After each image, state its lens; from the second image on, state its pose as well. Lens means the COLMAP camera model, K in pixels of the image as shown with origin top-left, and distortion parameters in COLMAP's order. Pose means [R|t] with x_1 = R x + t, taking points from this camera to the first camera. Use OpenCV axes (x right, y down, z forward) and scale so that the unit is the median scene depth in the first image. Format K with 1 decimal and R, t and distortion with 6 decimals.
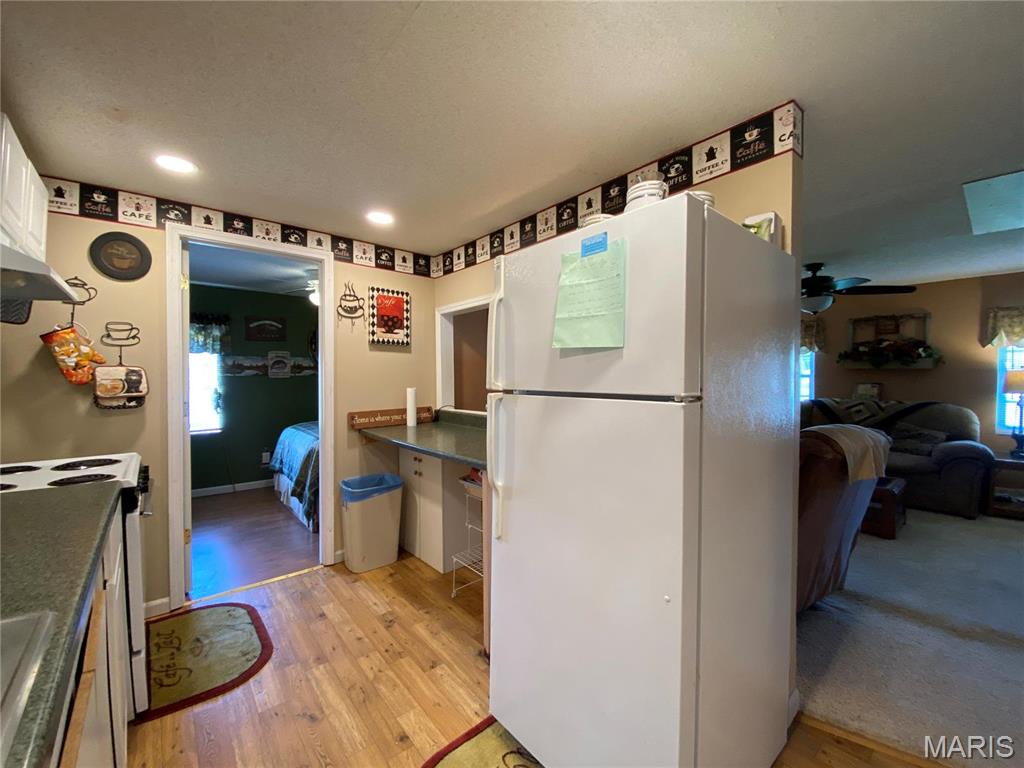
lens RADIAL K [[425.5, 0, 509.3], [0, 425.5, 382.1], [0, 0, 1]] dist [-0.015903, -0.000179]
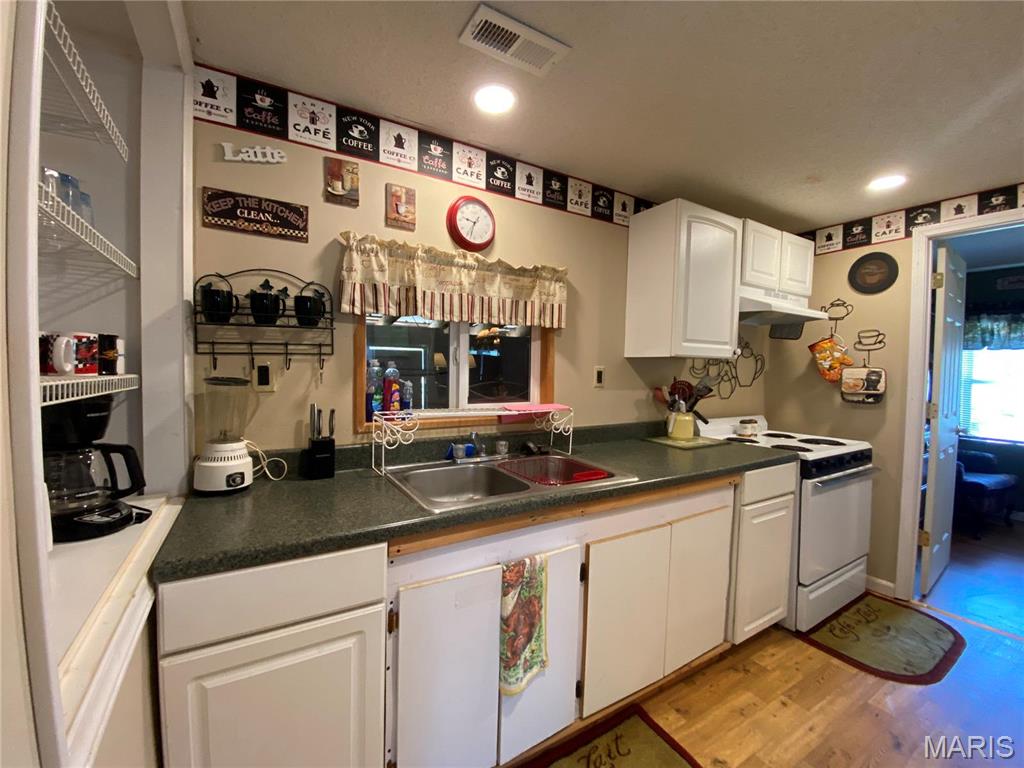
lens RADIAL K [[425.5, 0, 509.3], [0, 425.5, 382.1], [0, 0, 1]] dist [-0.015903, -0.000179]
pose [[-0.153812, 0.032236, -0.987574, 0.393867], [-0.023397, 0.999069, 0.036255, -0.016478], [0.987823, 0.028683, -0.152914, 0.190734]]
